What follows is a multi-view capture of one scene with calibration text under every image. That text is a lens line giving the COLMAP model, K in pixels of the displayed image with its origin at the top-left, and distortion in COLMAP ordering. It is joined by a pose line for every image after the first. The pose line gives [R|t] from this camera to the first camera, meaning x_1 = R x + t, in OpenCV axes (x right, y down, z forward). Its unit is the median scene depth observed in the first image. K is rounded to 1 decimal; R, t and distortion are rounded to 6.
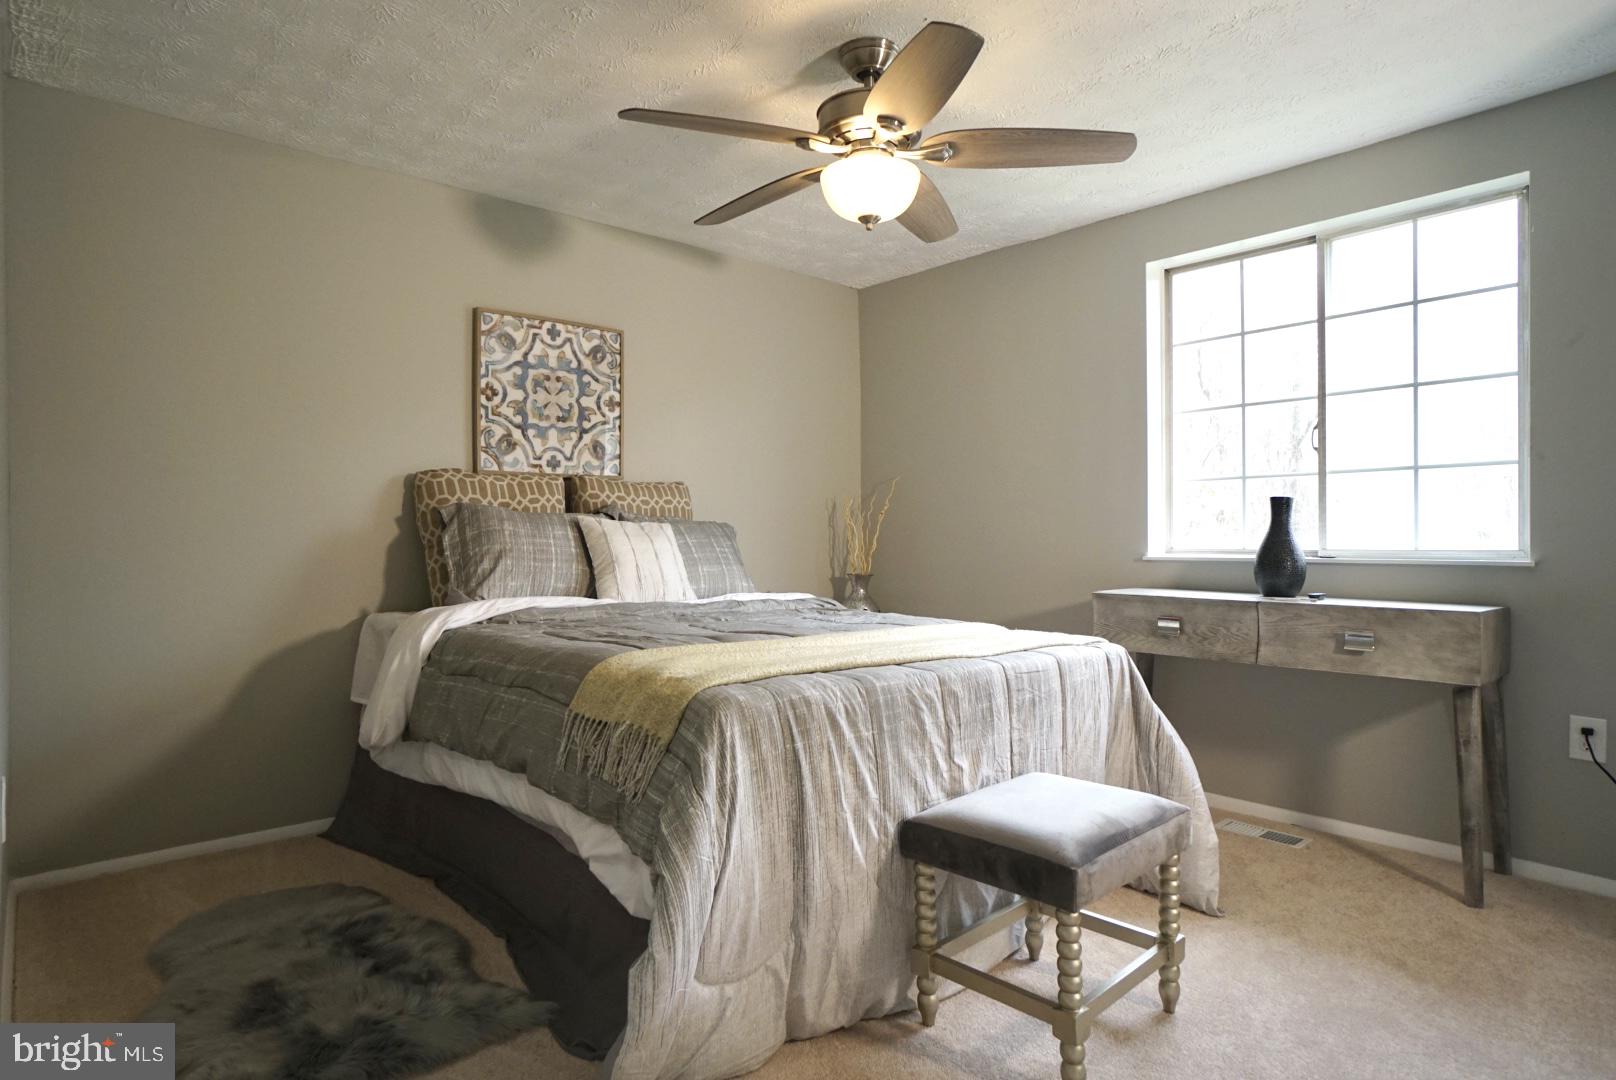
lens RADIAL K [[878.9, 0, 798.7], [0, 878.9, 538.6], [0, 0, 1]] dist [-0.017555, 0.008637]
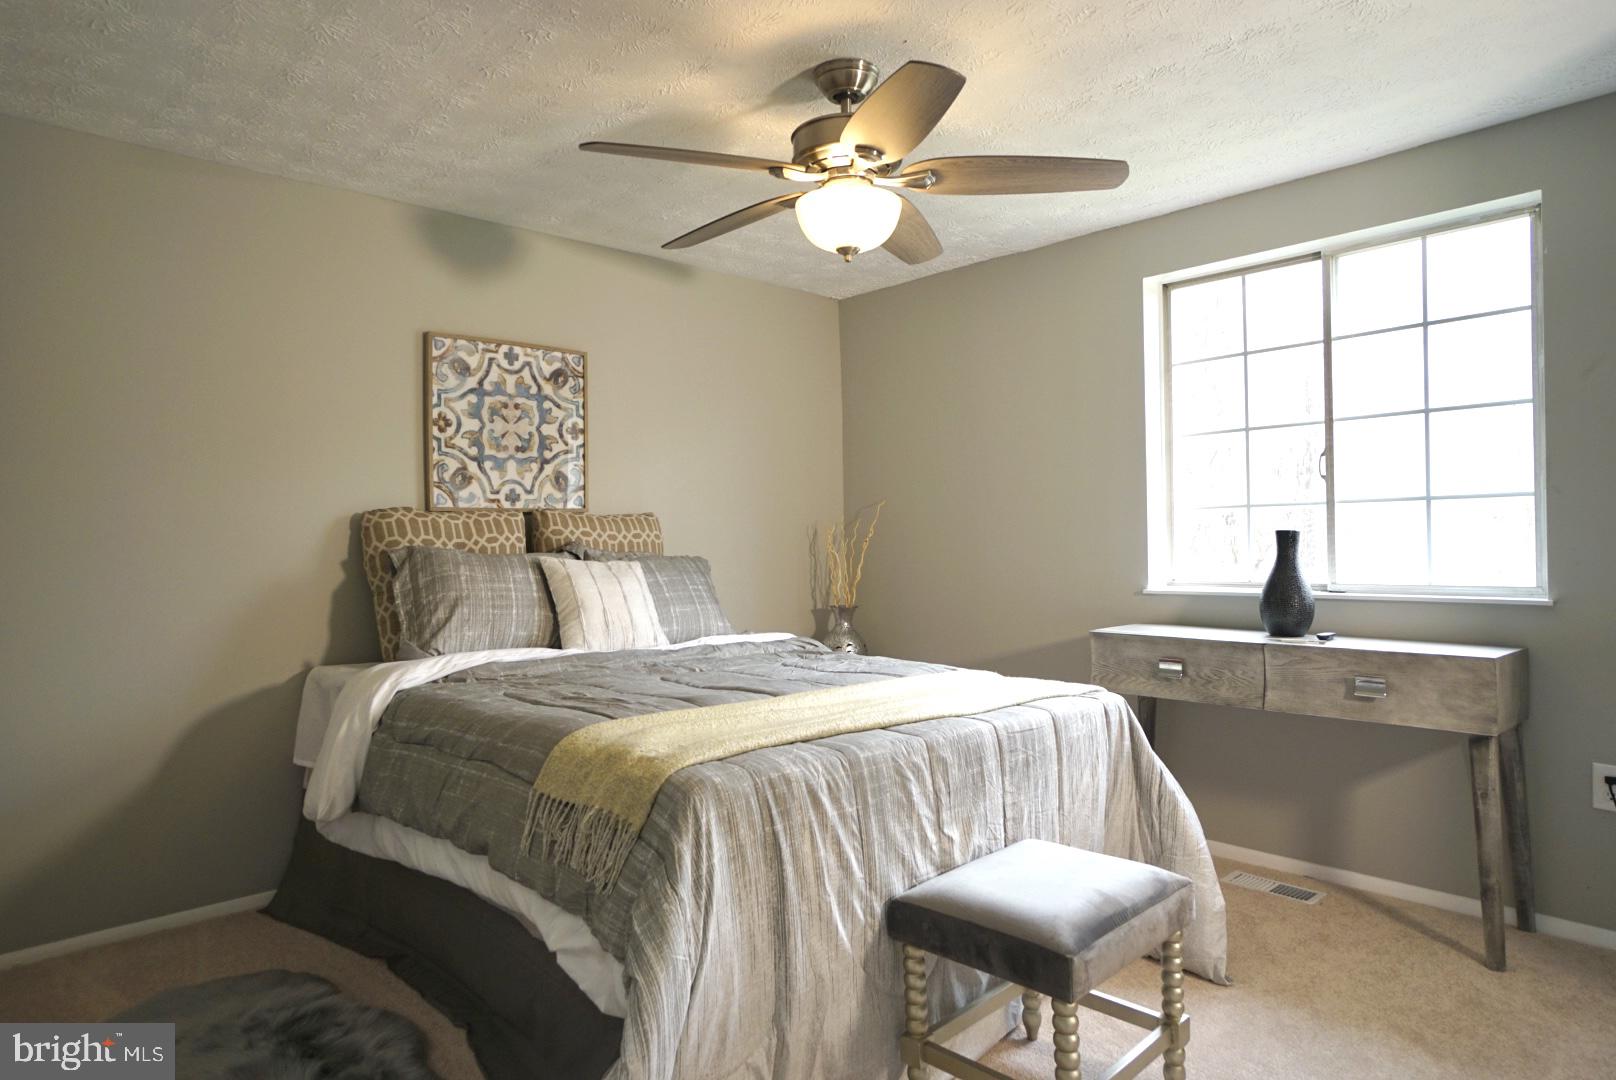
lens RADIAL K [[949.1, 0, 800.5], [0, 949.1, 539.5], [0, 0, 1]] dist [-0.002565, 0.005178]
pose [[0.999667, -0.011501, 0.023091, 0.002105], [0.011647, 0.999913, -0.006210, -0.041227], [-0.023017, 0.006477, 0.999714, -0.014495]]
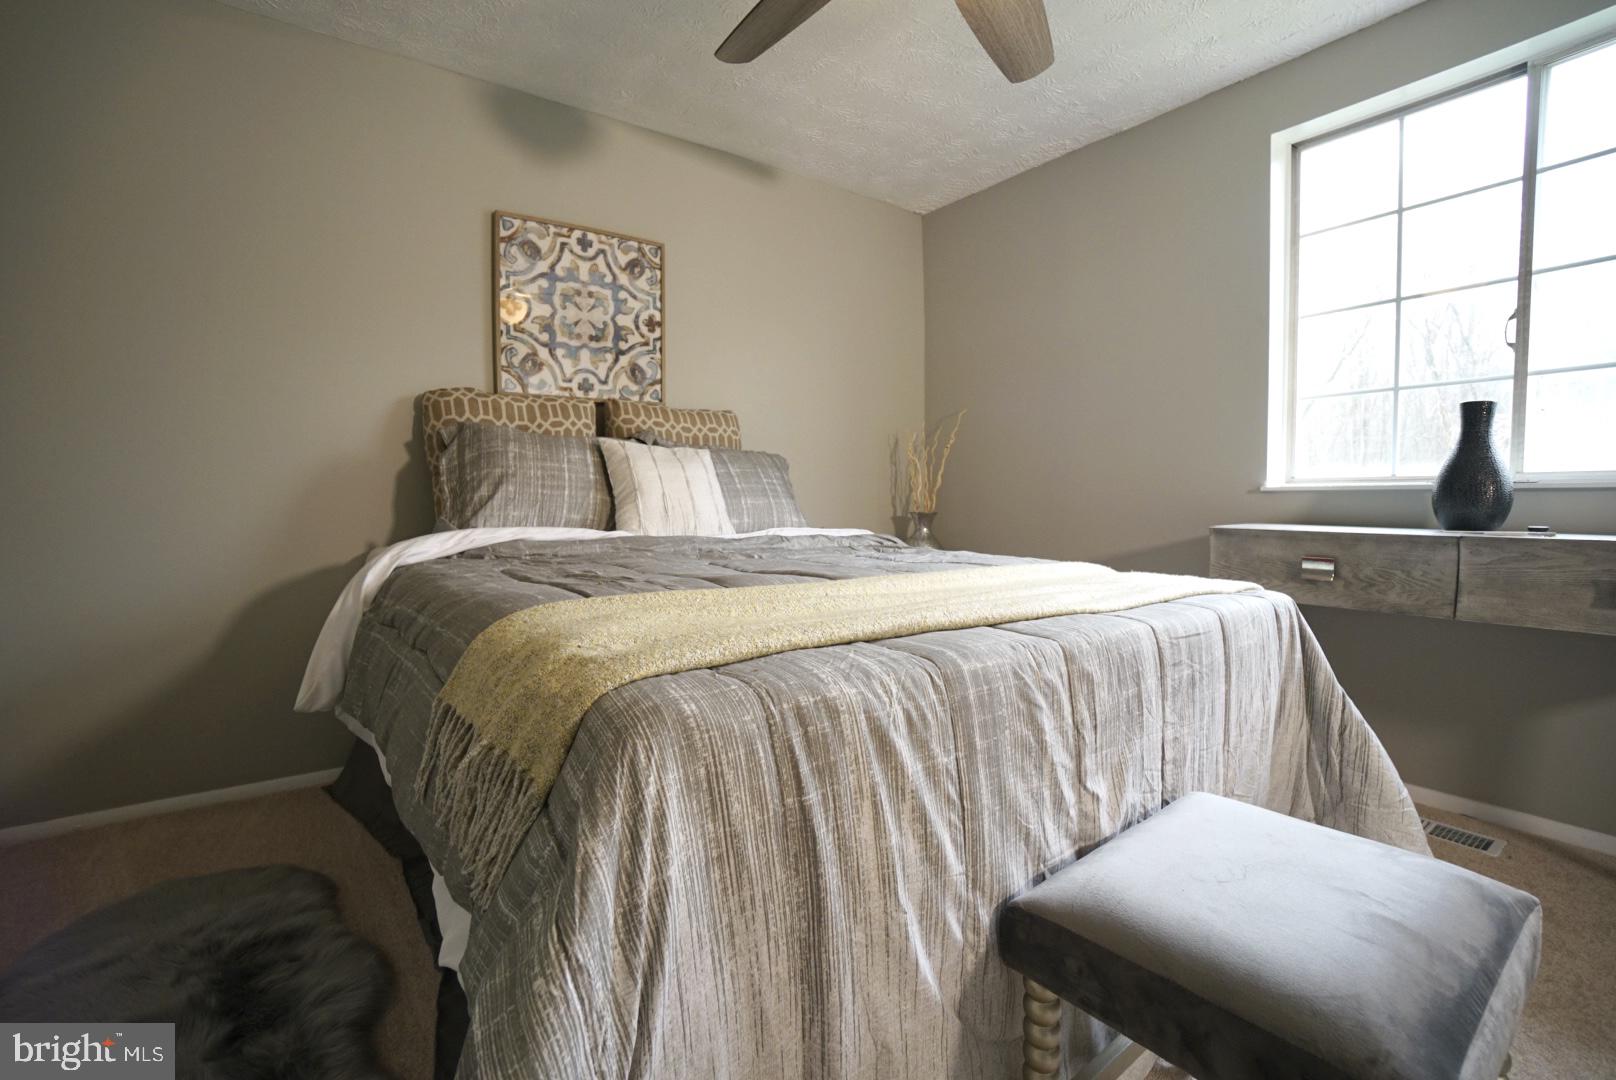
lens RADIAL K [[715.2, 0, 793.7], [0, 715.2, 536.9], [0, 0, 1]] dist [-0.060575, 0.020133]
pose [[0.994475, 0.003590, -0.104912, 0.019245], [0.002394, 0.998379, 0.056860, 0.038651], [0.104947, -0.056797, 0.992855, 0.367999]]
